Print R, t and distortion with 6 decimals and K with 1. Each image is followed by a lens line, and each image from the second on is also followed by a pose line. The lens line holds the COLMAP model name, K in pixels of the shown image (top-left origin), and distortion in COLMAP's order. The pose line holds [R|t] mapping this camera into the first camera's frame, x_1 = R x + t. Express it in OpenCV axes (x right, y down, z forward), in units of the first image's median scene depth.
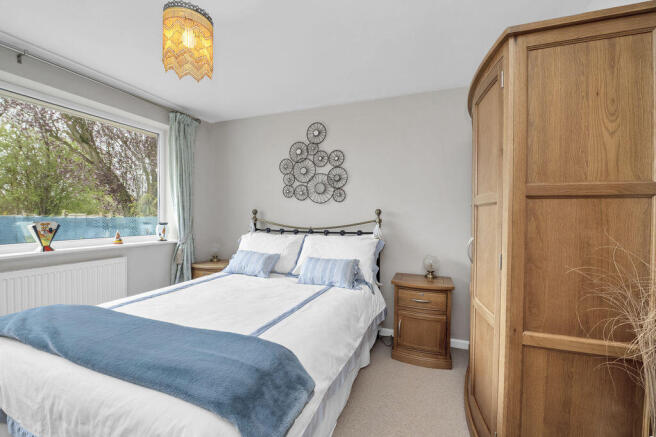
lens RADIAL K [[269.3, 0, 331.4], [0, 269.3, 218.5], [0, 0, 1]] dist [-0.014049, -0.001857]
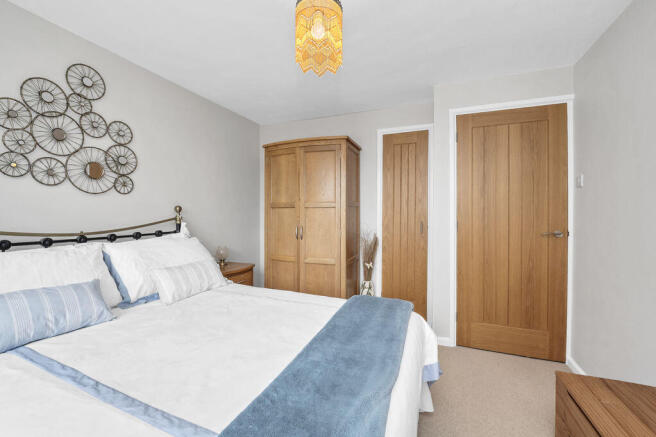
lens RADIAL K [[269.3, 0, 328.0], [0, 269.3, 214.7], [0, 0, 1]] dist [-0.014049, -0.001857]
pose [[0.026167, -0.010489, 0.999603, -0.668690], [0.009963, 0.999898, 0.010232, -0.007706], [-0.999608, 0.009691, 0.026269, 0.426476]]
